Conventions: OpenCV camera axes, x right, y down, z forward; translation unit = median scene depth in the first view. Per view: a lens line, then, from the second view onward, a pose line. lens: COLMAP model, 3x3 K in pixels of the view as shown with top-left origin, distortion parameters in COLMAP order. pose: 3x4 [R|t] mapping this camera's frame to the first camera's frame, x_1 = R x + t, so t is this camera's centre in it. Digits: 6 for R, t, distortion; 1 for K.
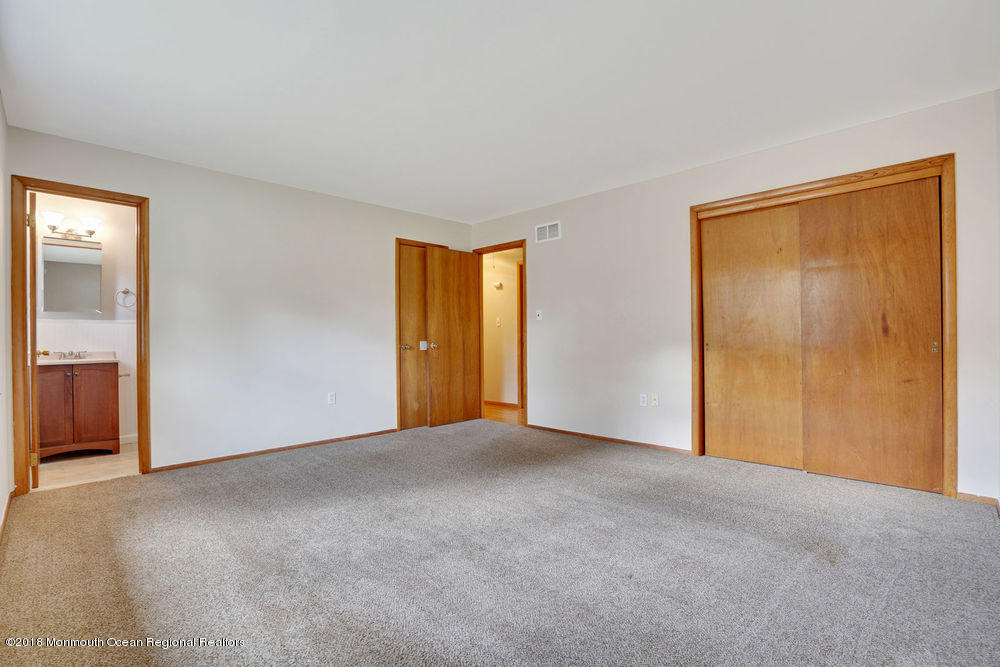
lens RADIAL K [[461.5, 0, 501.8], [0, 461.5, 335.8], [0, 0, 1]] dist [-0.001238, 0.001061]
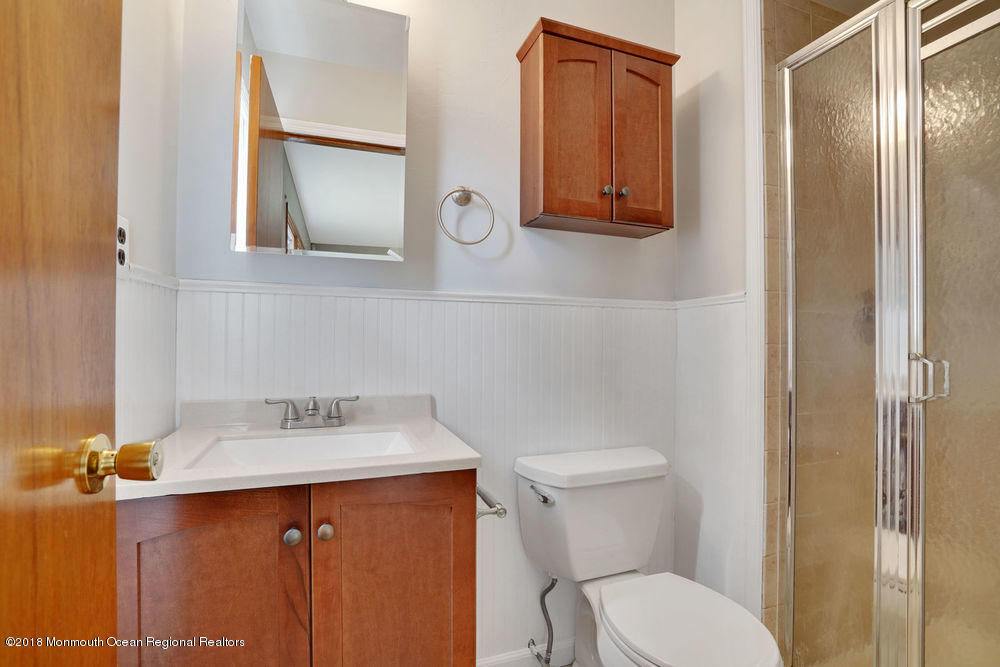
lens RADIAL K [[461.5, 0, 498.5], [0, 461.5, 334.5], [0, 0, 1]] dist [-0.001238, 0.001061]
pose [[0.910318, -0.000357, -0.413910, -0.751336], [0.000213, 1.000000, -0.000394, -0.004785], [0.413910, 0.000271, 0.910318, 0.829694]]
